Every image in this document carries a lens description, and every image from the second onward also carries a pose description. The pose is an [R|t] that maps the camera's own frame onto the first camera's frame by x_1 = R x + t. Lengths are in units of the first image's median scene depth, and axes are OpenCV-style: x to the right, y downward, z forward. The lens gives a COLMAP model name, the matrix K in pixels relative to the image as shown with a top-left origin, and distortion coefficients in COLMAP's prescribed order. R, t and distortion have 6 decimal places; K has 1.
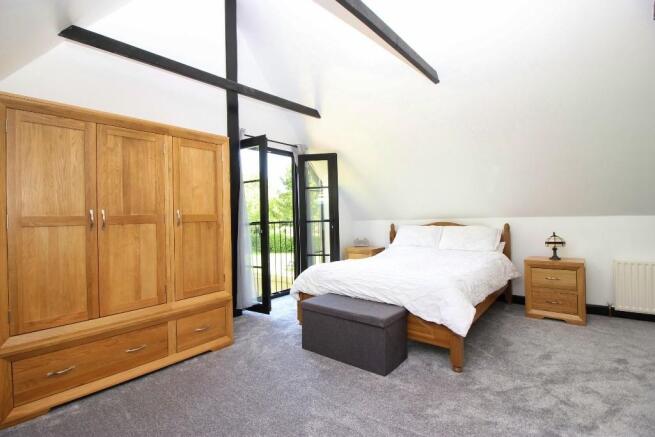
lens RADIAL K [[304.3, 0, 328.8], [0, 304.3, 215.1], [0, 0, 1]] dist [-0.008198, -0.003701]
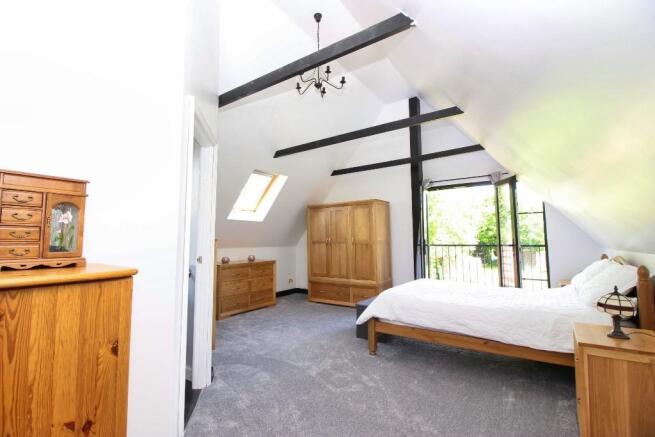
lens RADIAL K [[304.3, 0, 329.4], [0, 304.3, 217.5], [0, 0, 1]] dist [-0.008198, -0.003701]
pose [[0.088519, -0.047881, -0.994923, 1.756981], [0.011754, 0.998825, -0.047023, -0.067255], [0.996005, -0.007532, 0.088977, 0.643160]]
